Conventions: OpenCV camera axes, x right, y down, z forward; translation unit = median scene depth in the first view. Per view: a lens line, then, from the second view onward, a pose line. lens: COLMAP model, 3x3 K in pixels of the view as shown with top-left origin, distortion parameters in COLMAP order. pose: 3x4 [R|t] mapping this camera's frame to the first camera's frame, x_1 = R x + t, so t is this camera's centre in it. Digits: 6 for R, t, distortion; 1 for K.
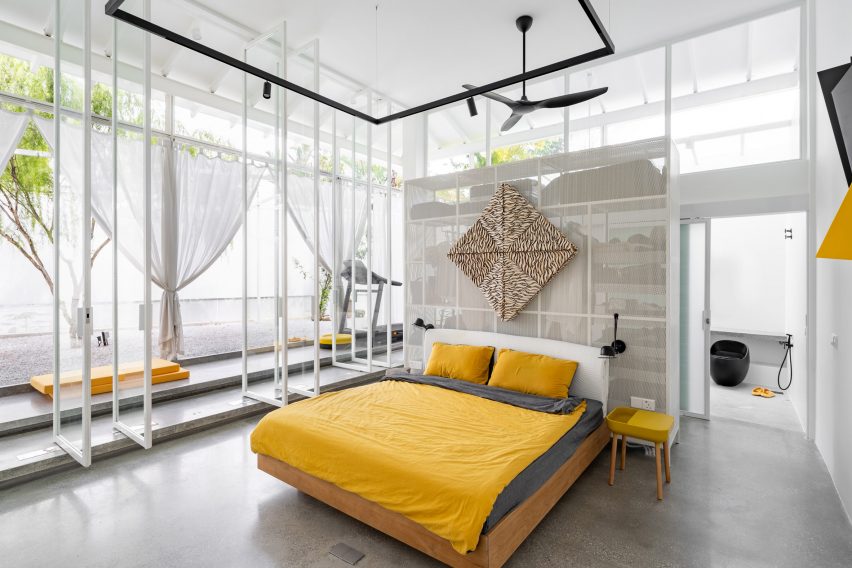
lens RADIAL K [[416.9, 0, 443.6], [0, 416.9, 273.6], [0, 0, 1]] dist [0.002219, 0.000517]
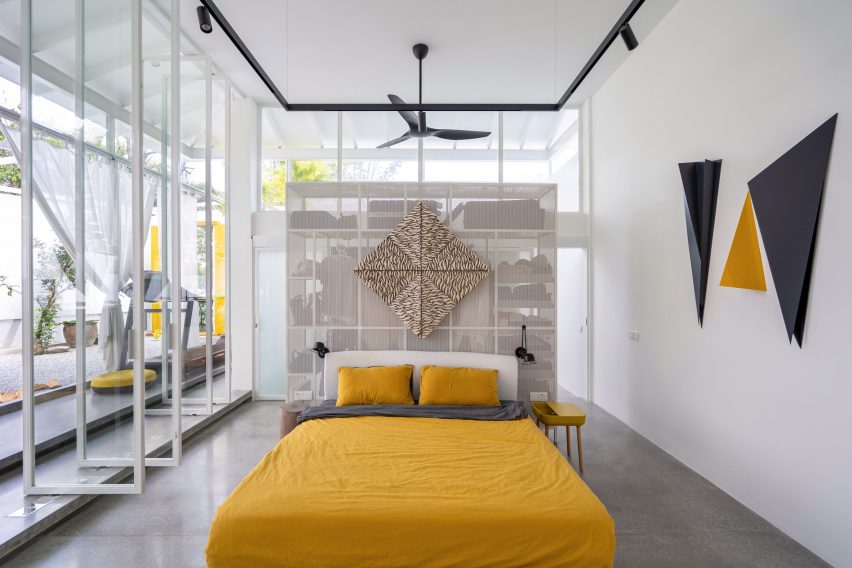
lens RADIAL K [[383.5, 0, 426.0], [0, 383.5, 284.0], [0, 0, 1]] dist [0.000224, 0.000237]
pose [[0.804919, 0.003083, 0.593377, -0.406111], [-0.003731, 0.999993, -0.000135, -0.018444], [-0.593373, -0.002105, 0.804925, 0.244942]]
